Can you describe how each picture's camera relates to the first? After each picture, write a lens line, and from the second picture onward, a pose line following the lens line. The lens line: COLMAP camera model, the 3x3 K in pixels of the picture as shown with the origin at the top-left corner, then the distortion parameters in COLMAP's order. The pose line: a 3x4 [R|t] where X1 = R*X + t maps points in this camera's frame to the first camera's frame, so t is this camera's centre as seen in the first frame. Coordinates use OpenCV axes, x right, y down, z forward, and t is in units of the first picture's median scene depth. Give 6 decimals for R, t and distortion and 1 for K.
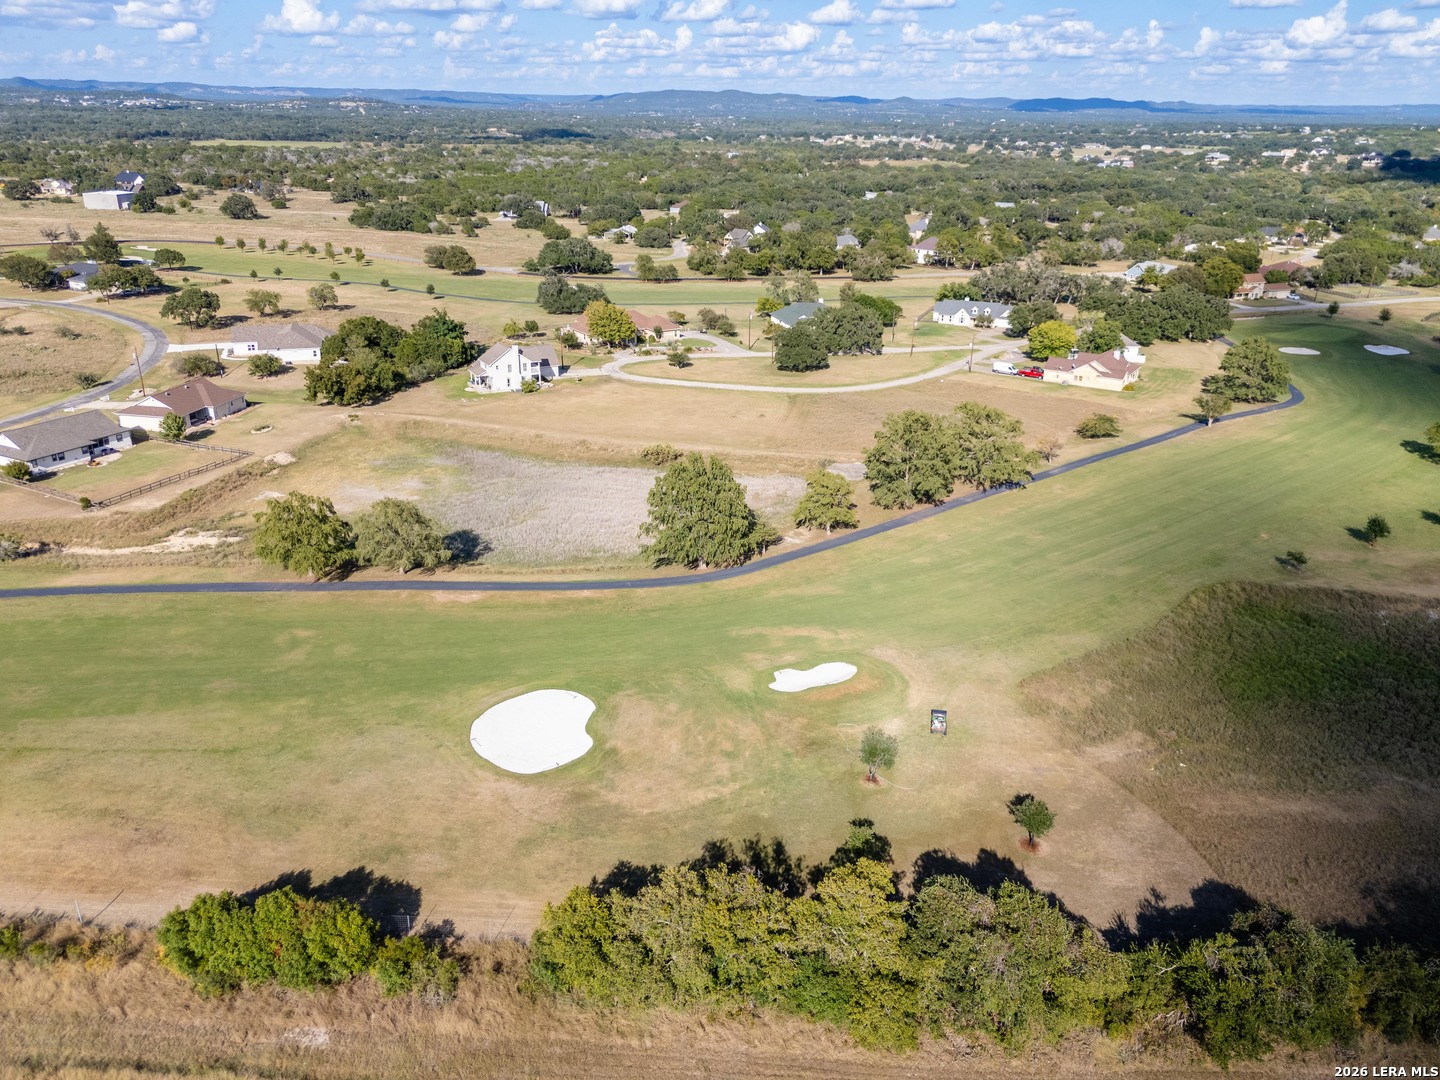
lens RADIAL K [[1024.0, 0, 720.0], [0, 1024.0, 540.0], [0, 0, 1]] dist [0.004888, 0.002110]
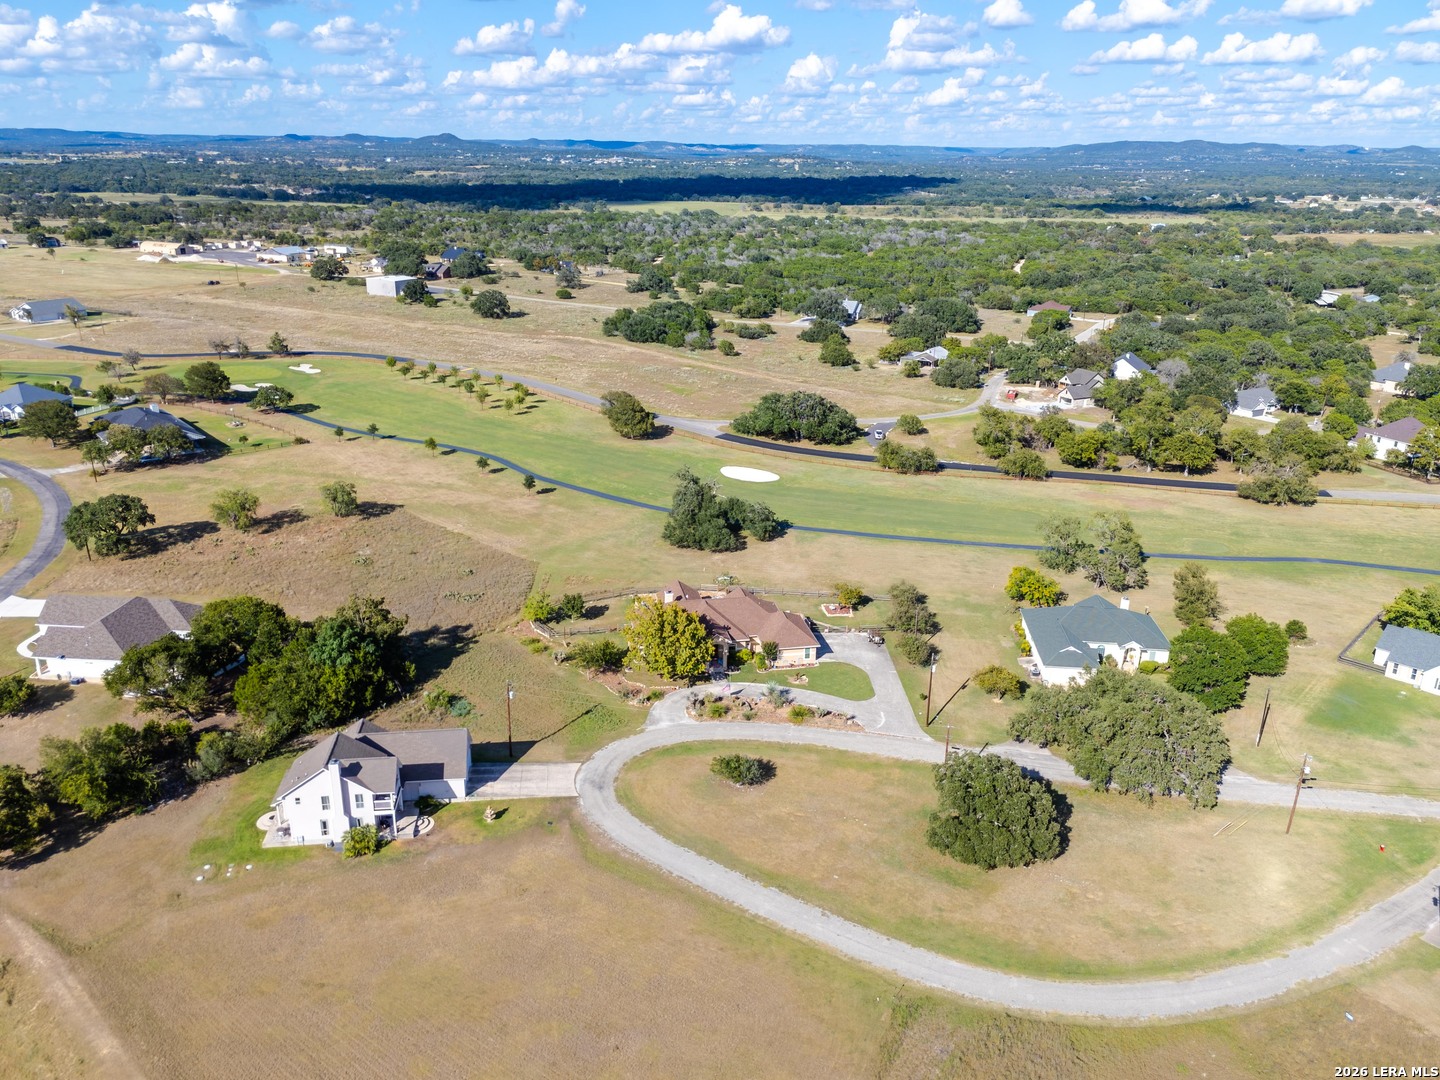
lens RADIAL K [[1044.1, 0, 720.0], [0, 1044.1, 540.0], [0, 0, 1]] dist [0.065776, -0.077767]
pose [[0.926021, 0.123733, -0.356616, 0.041719], [-0.142938, 0.989338, -0.027901, -0.096553], [0.349362, 0.076811, 0.933834, 0.187274]]
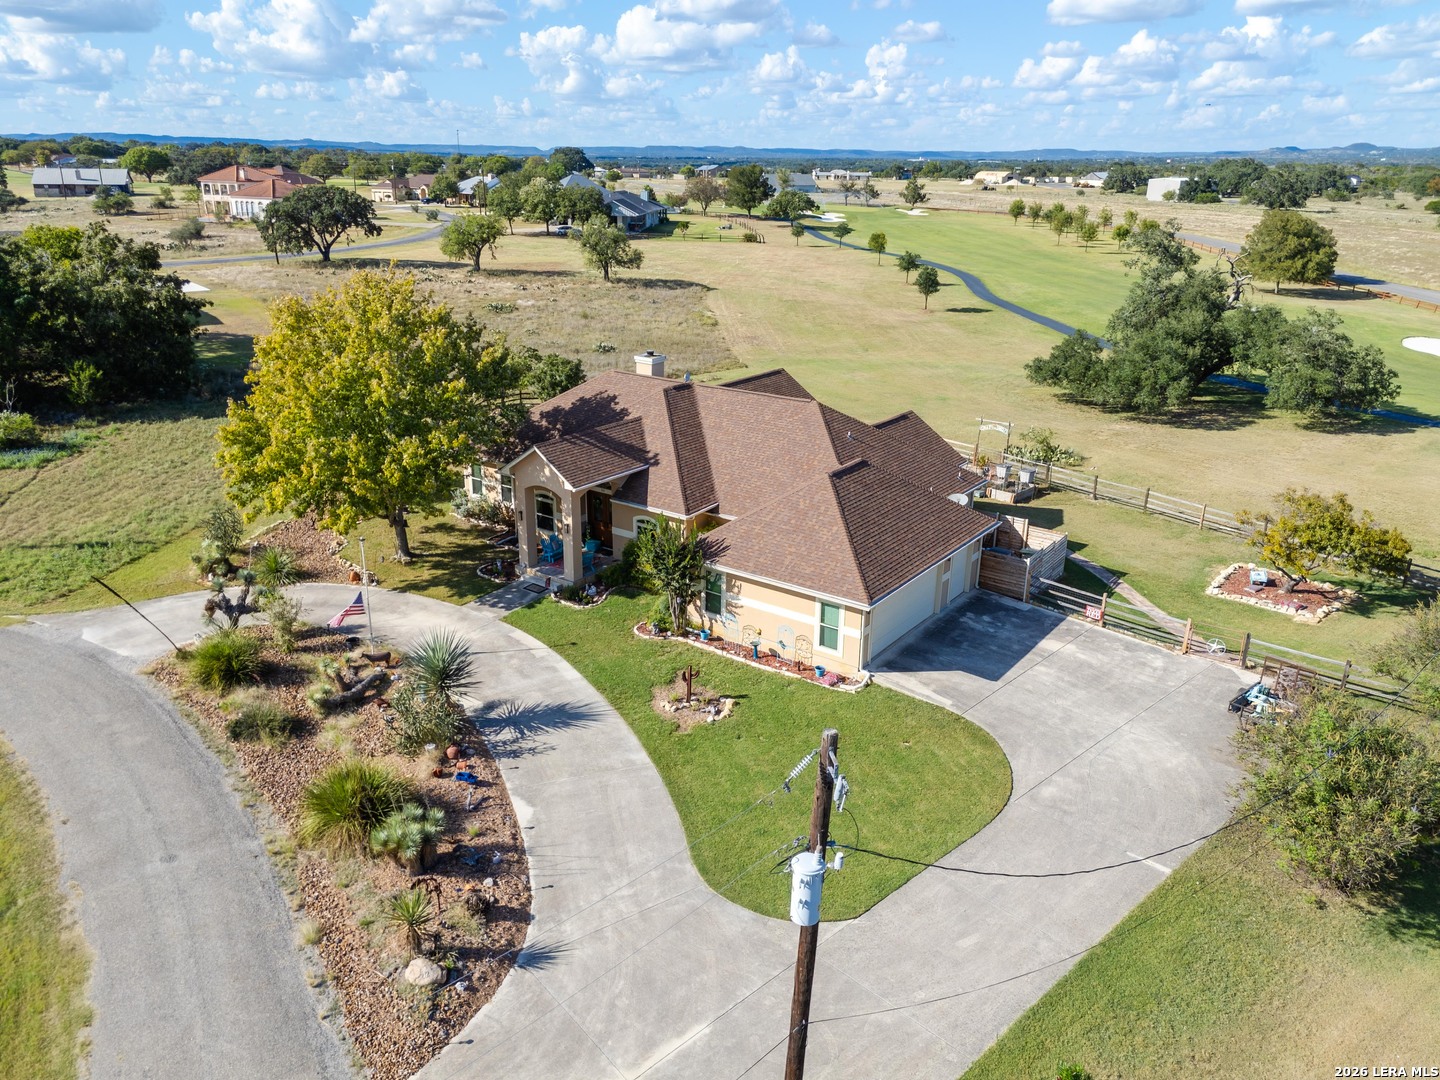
lens RADIAL K [[1066.1, 0, 720.0], [0, 1066.1, 540.0], [0, 0, 1]] dist [0.050593, -0.028780]
pose [[0.356470, 0.299319, -0.885063, 0.026129], [-0.364244, 0.916862, 0.163370, -0.092128], [0.860381, 0.264143, 0.435859, 0.375206]]
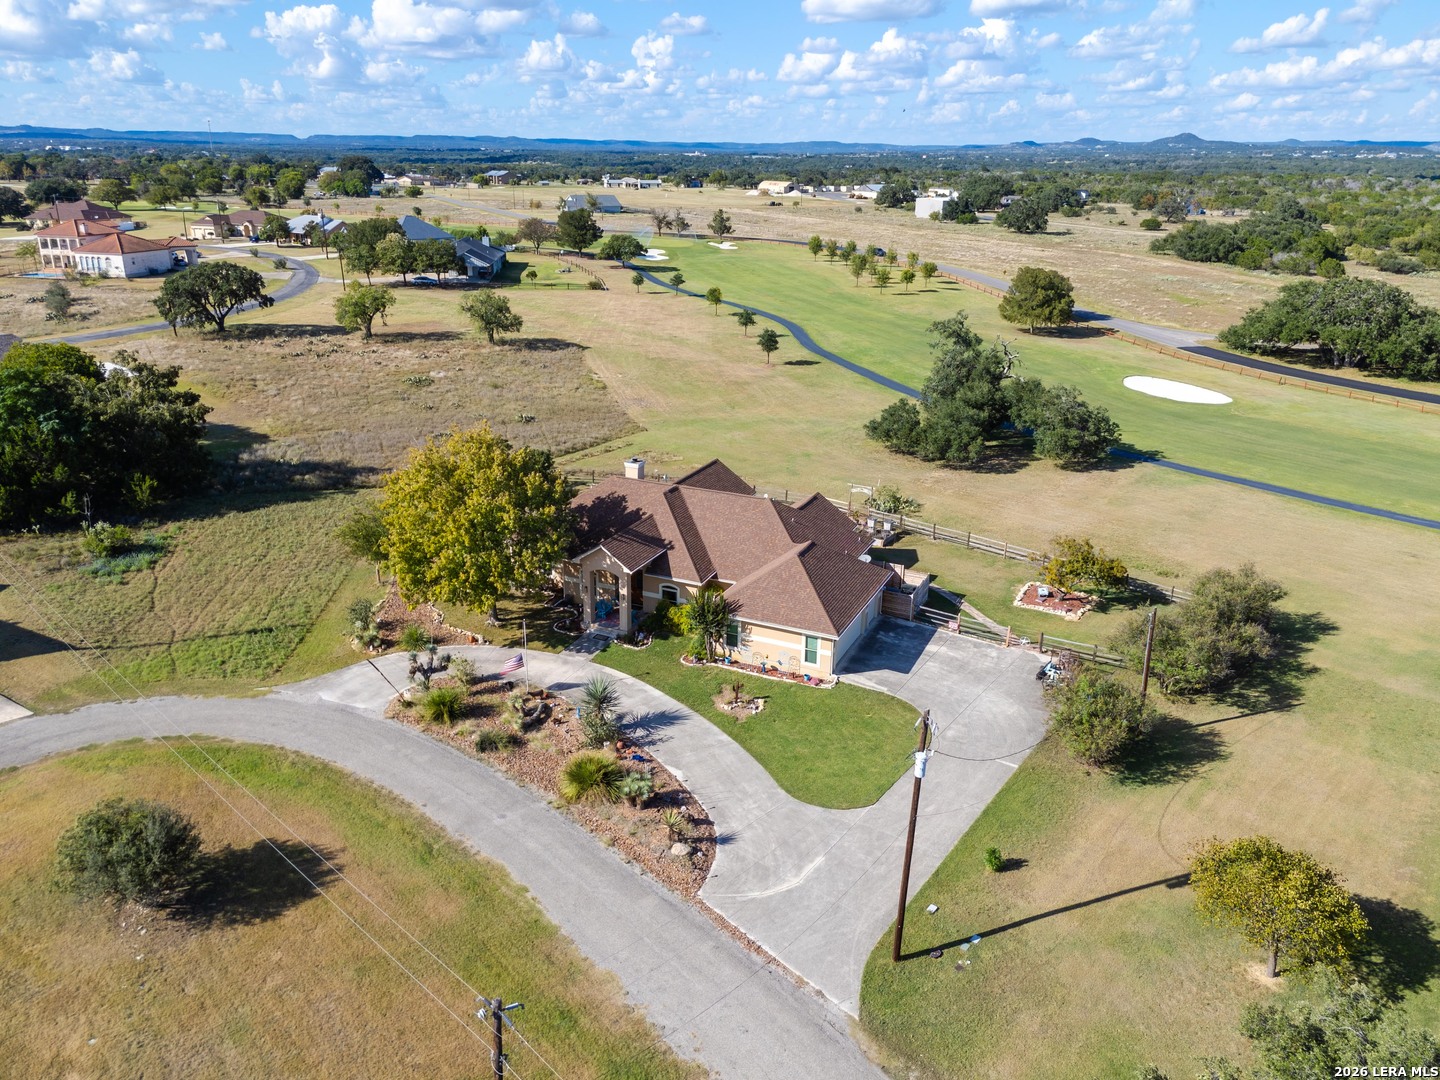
lens RADIAL K [[1059.3, 0, 720.0], [0, 1059.3, 540.0], [0, 0, 1]] dist [0.067367, -0.037412]
pose [[0.532035, 0.277475, -0.799967, 0.046109], [-0.328406, 0.938446, 0.107095, -0.096982], [0.780441, 0.205736, 0.590410, 0.344537]]
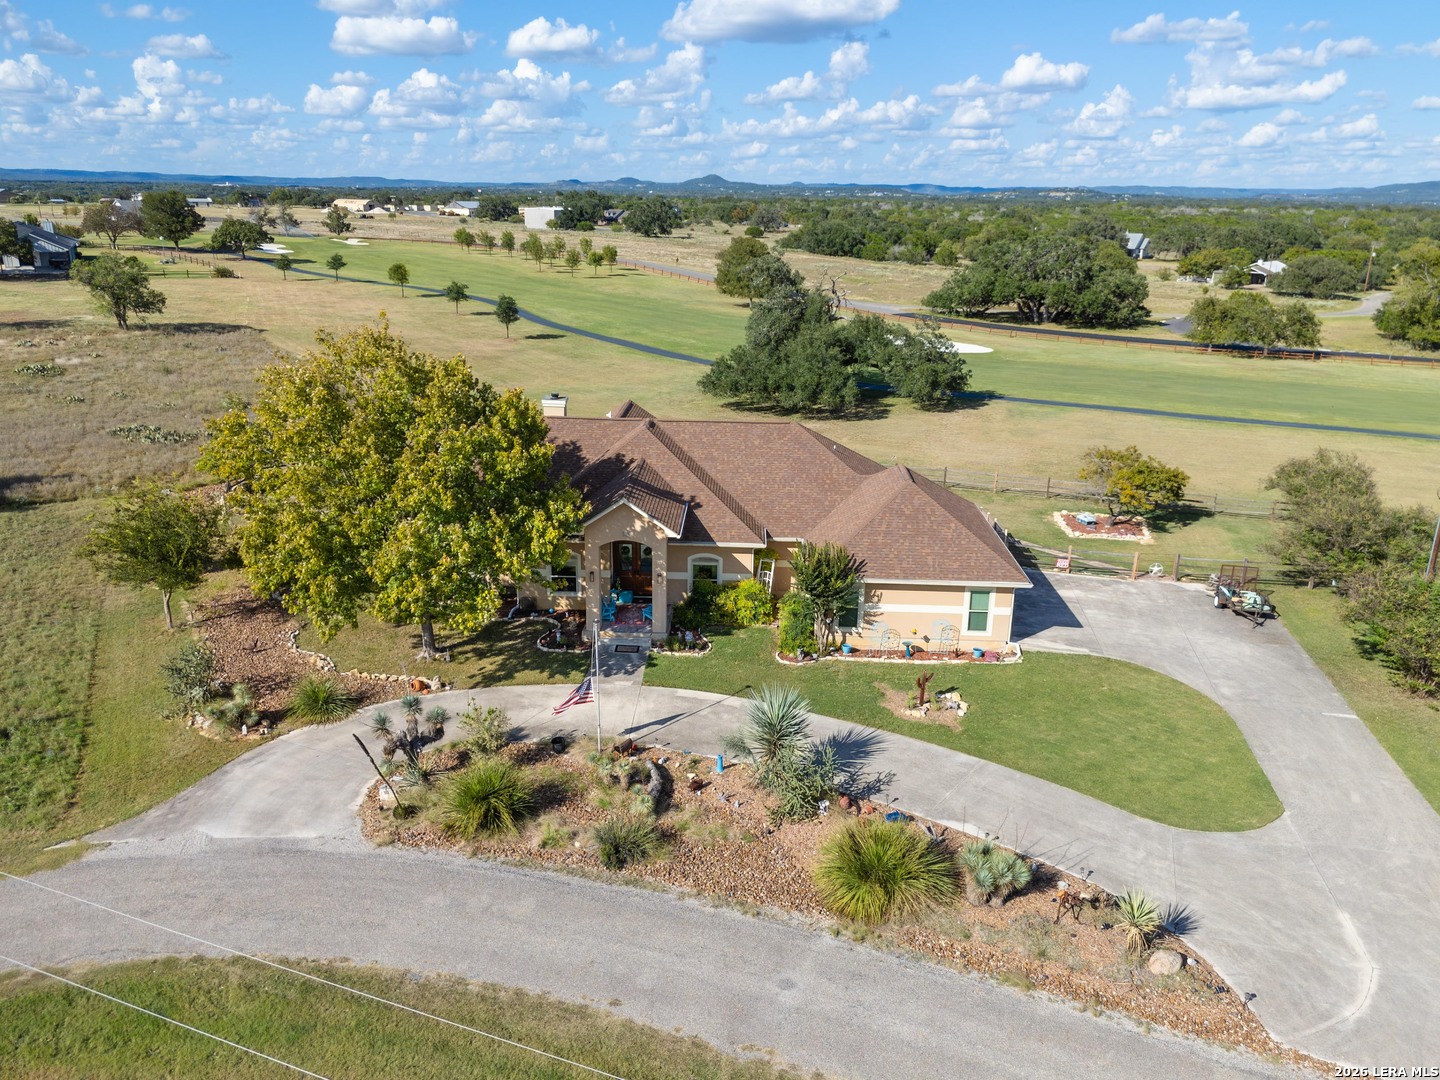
lens RADIAL K [[1066.1, 0, 720.0], [0, 1066.1, 540.0], [0, 0, 1]] dist [0.050593, -0.028780]
pose [[0.814711, 0.170468, -0.554244, 0.003060], [-0.221916, 0.974708, -0.026416, -0.080587], [0.535723, 0.144517, 0.831935, 0.346192]]
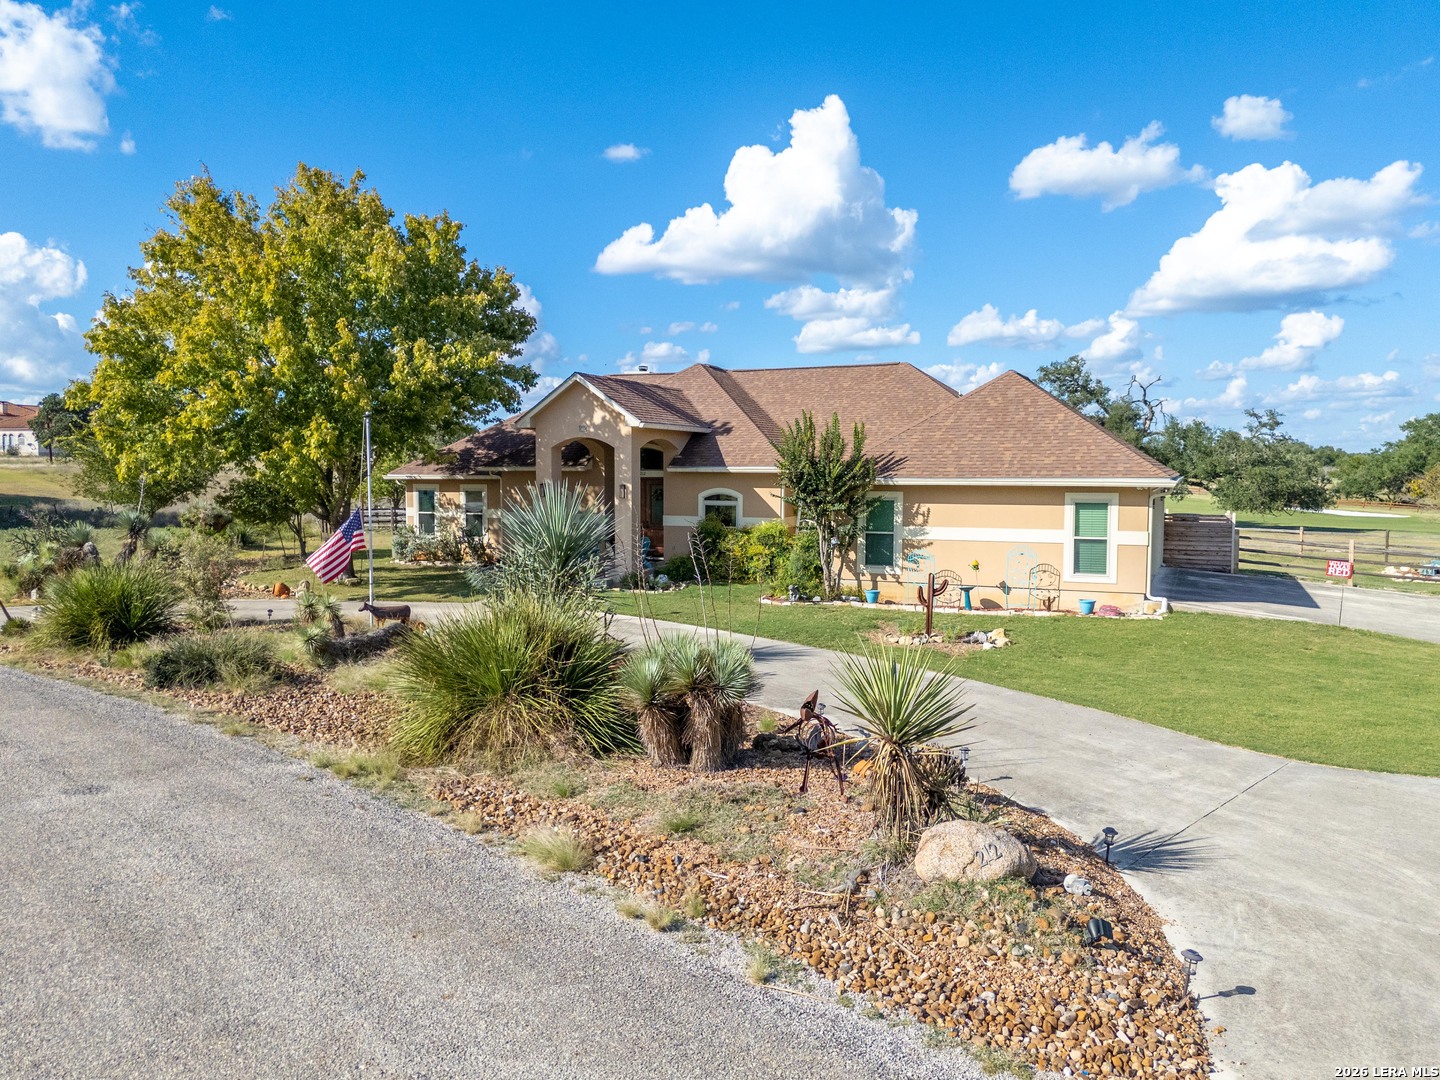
lens RADIAL K [[1068.3, 0, 720.0], [0, 1068.3, 540.0], [0, 0, 1]] dist [0.055293, -0.053996]
pose [[0.541519, 0.040119, -0.839731, 0.005886], [-0.317017, 0.934866, -0.159771, -0.071803], [0.778625, 0.352728, 0.518966, 0.375898]]
